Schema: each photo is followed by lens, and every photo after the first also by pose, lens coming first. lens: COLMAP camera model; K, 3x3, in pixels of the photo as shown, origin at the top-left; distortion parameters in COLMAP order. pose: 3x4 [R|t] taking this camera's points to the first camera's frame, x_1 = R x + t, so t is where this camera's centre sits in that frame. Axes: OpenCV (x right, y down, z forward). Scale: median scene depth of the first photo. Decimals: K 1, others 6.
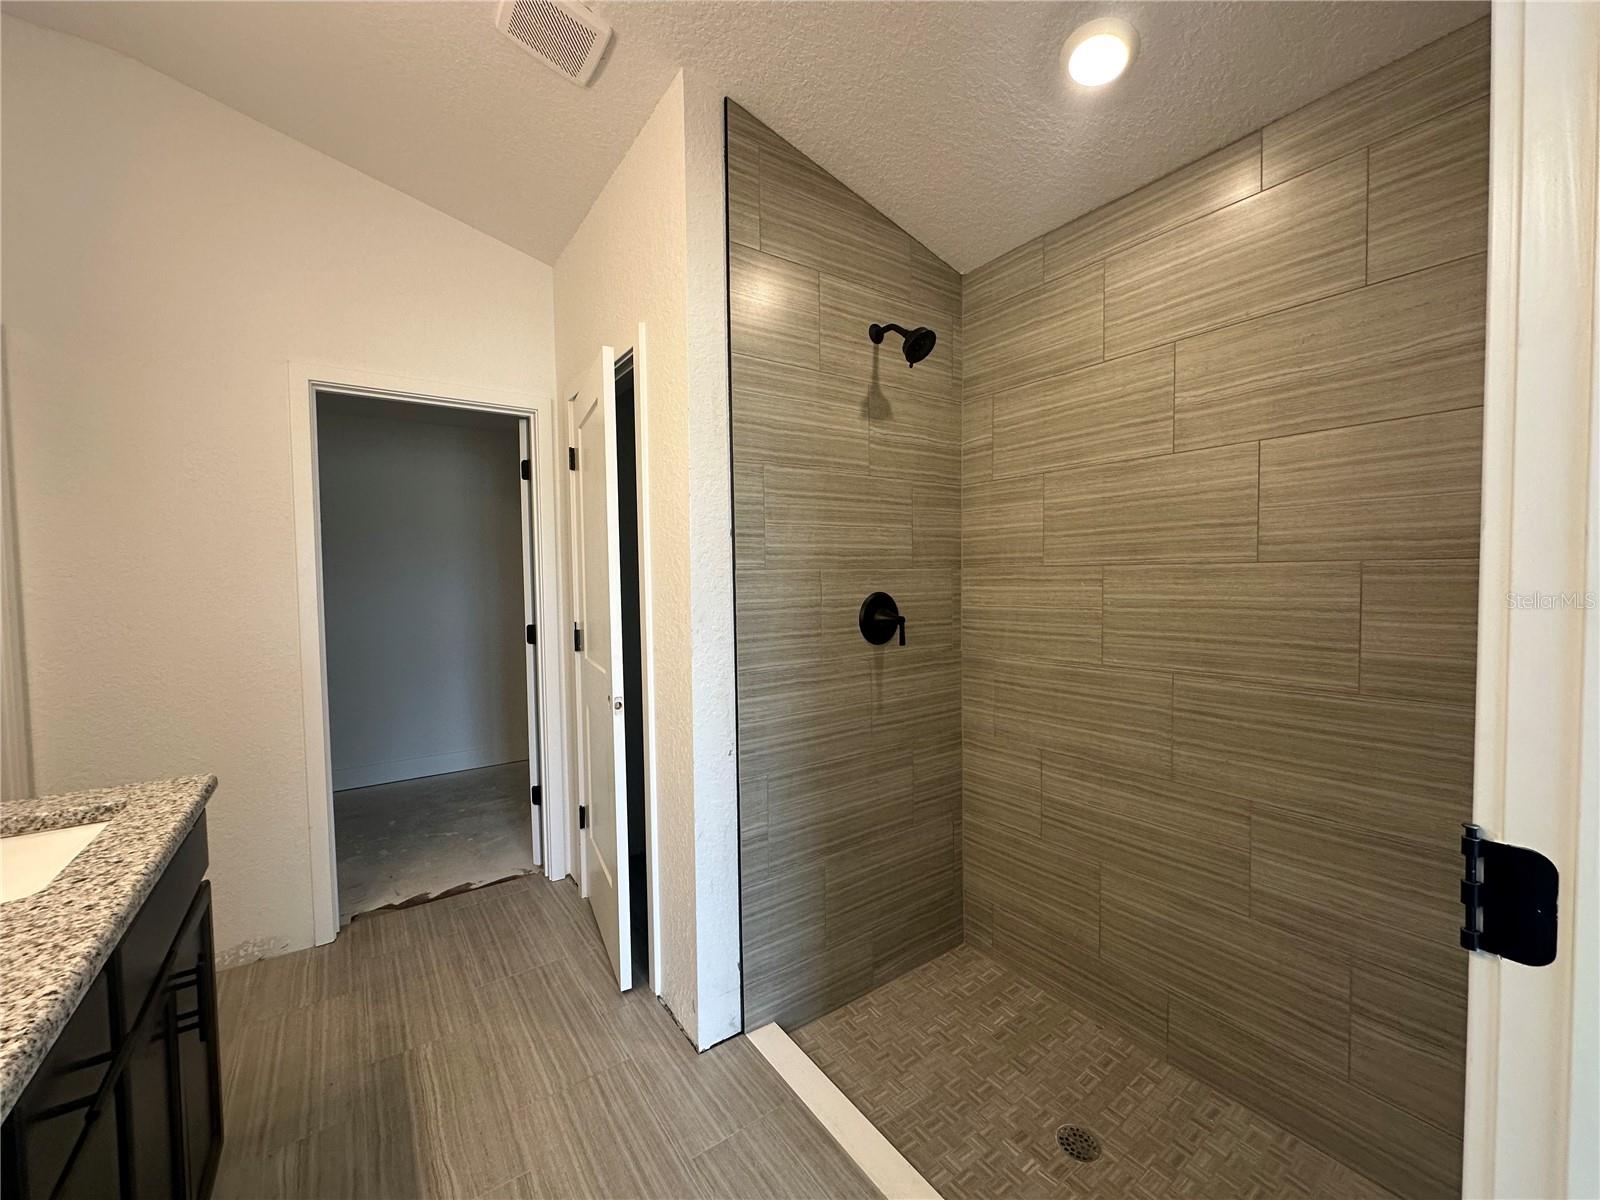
lens RADIAL K [[637.4, 0, 801.4], [0, 637.4, 602.8], [0, 0, 1]] dist [0.001162, -0.000132]
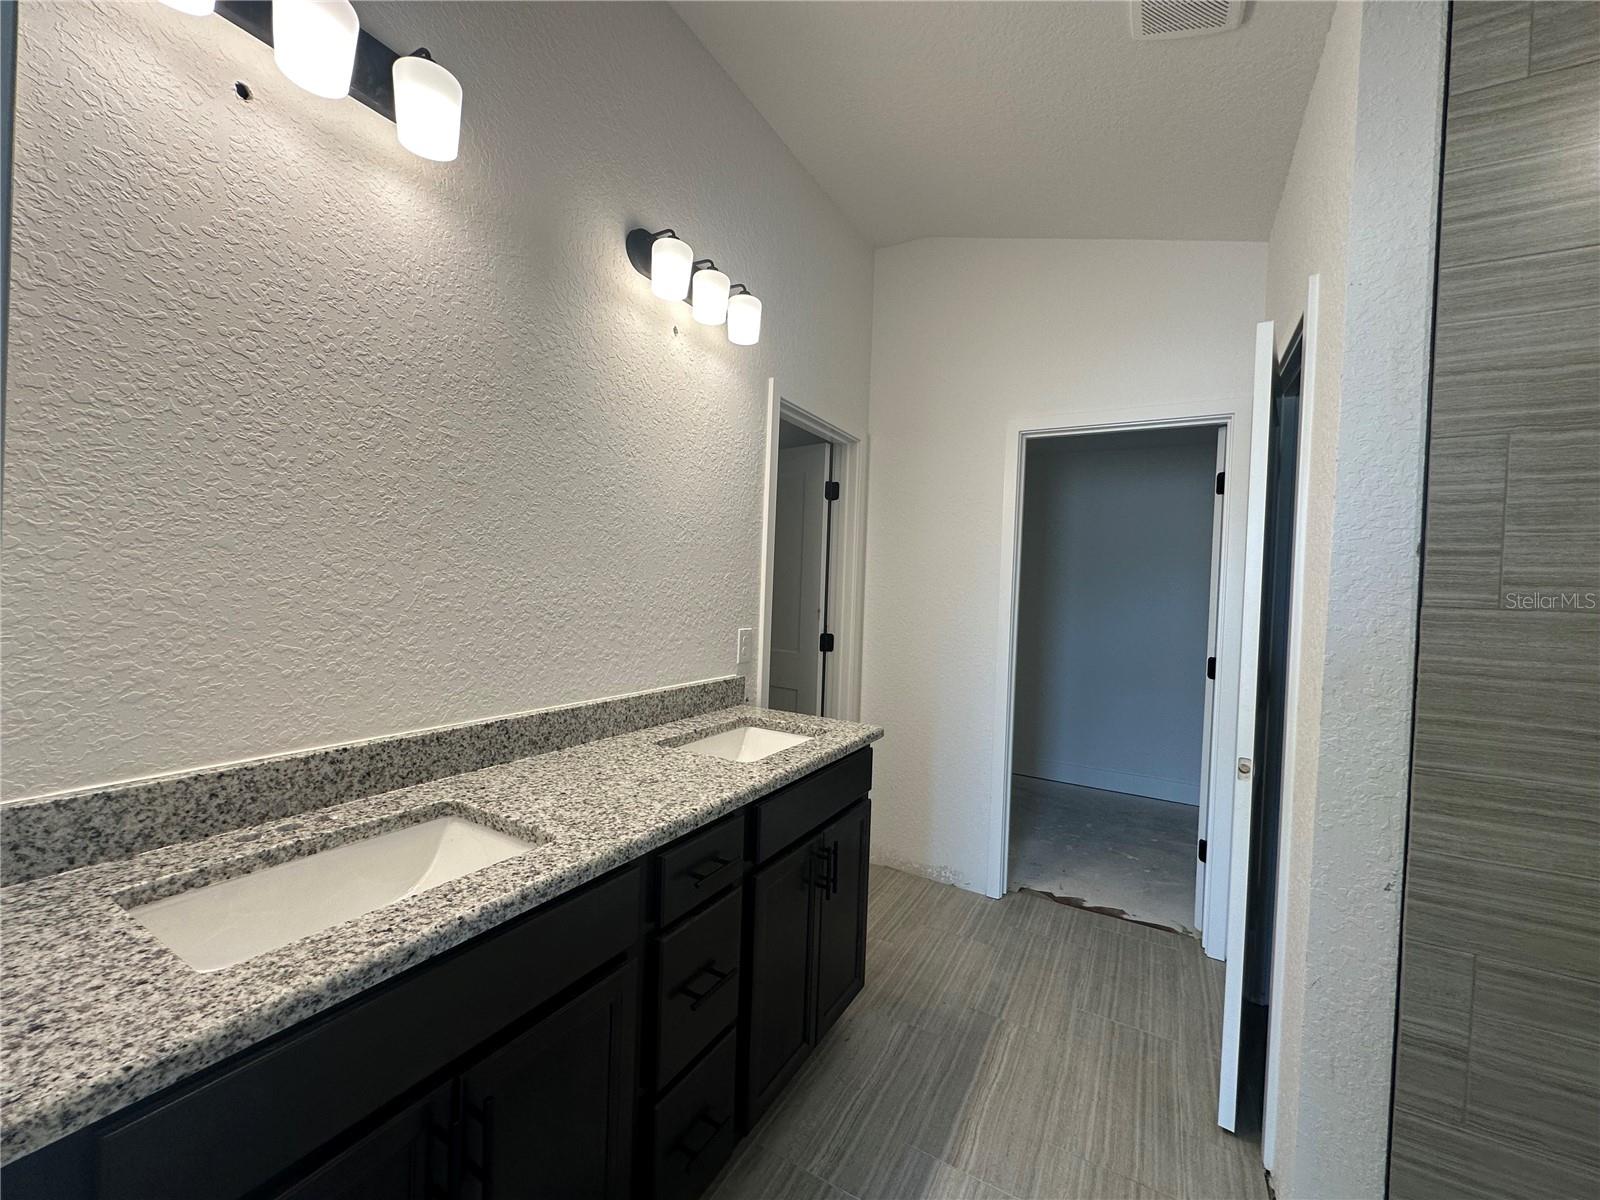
lens RADIAL K [[637.4, 0, 799.4], [0, 637.4, 600.1], [0, 0, 1]] dist [0.001162, -0.000132]
pose [[0.418530, 0.048869, -0.906887, 0.206555], [-0.082773, 0.996448, 0.015496, -0.016211], [0.904423, 0.068581, 0.421088, 0.157262]]
